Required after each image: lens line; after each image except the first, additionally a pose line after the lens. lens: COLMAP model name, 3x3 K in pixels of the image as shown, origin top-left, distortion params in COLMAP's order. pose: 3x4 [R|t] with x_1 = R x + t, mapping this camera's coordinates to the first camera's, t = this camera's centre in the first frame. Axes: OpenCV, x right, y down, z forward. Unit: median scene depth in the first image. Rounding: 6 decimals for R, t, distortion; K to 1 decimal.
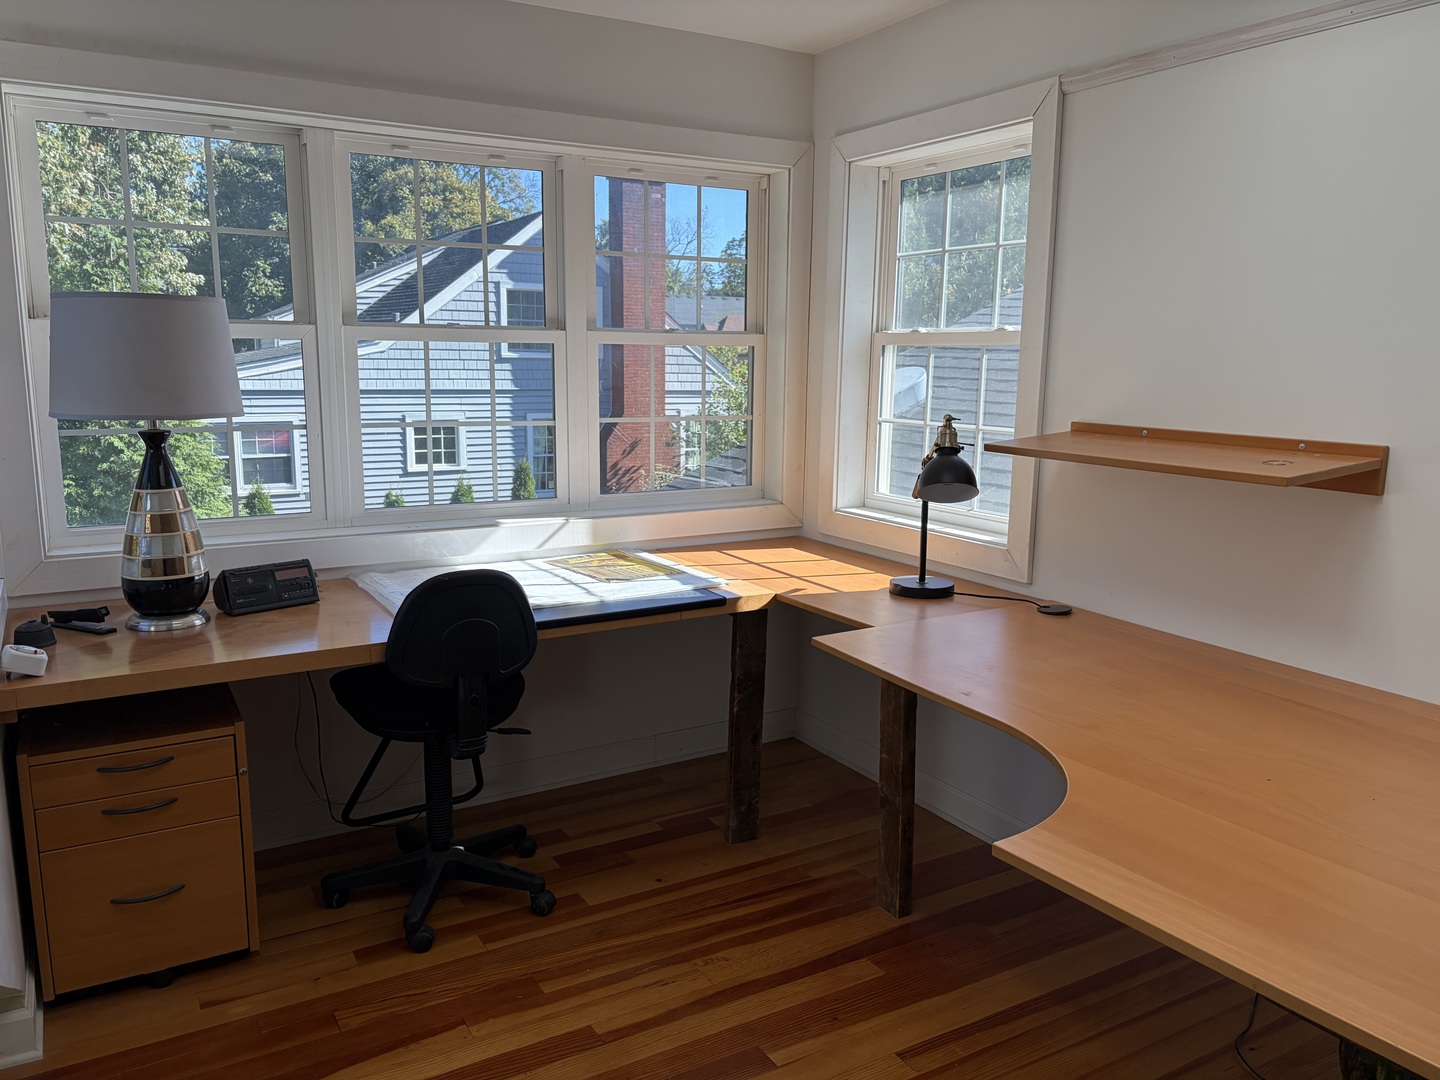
lens RADIAL K [[1073.7, 0, 725.9], [0, 1073.7, 547.6], [0, 0, 1]] dist [0.010509, -0.000735]
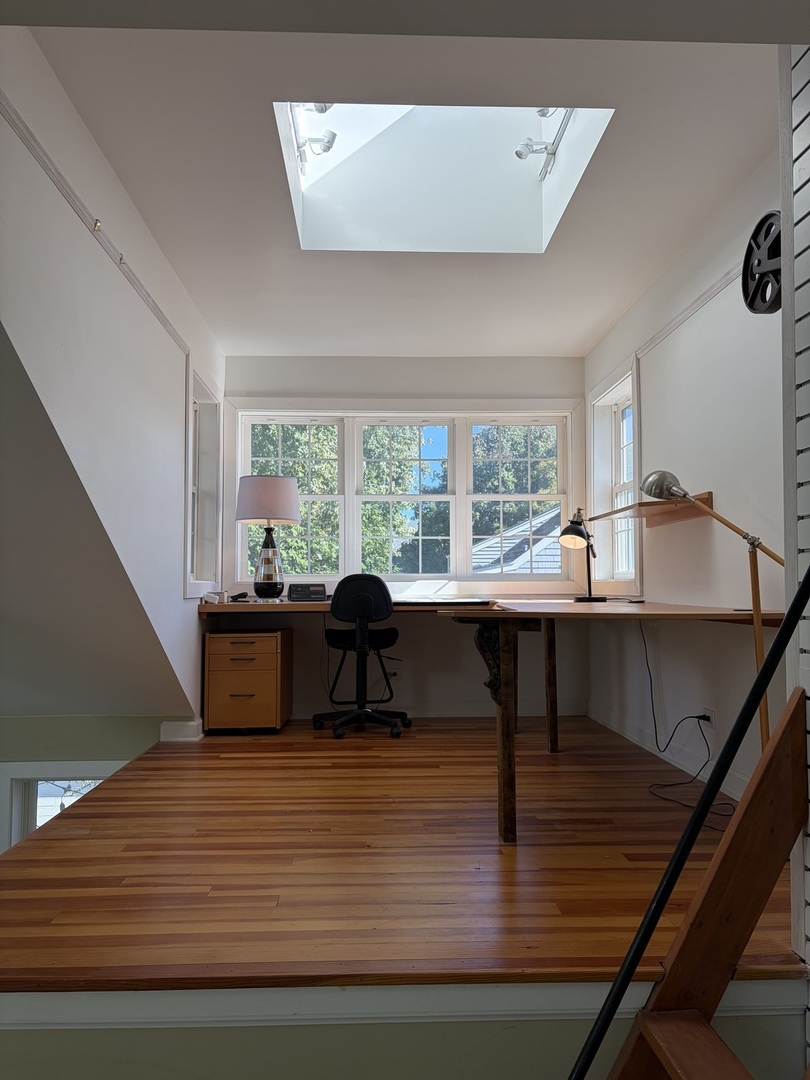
lens RADIAL K [[805.3, 0, 399.0], [0, 805.3, 537.9], [0, 0, 1]] dist [0.010509, -0.000735]
pose [[0.877171, -0.044803, -0.478083, 0.638753], [-0.072478, 0.971877, -0.224058, 0.308104], [0.474677, 0.231188, 0.849255, -0.486619]]
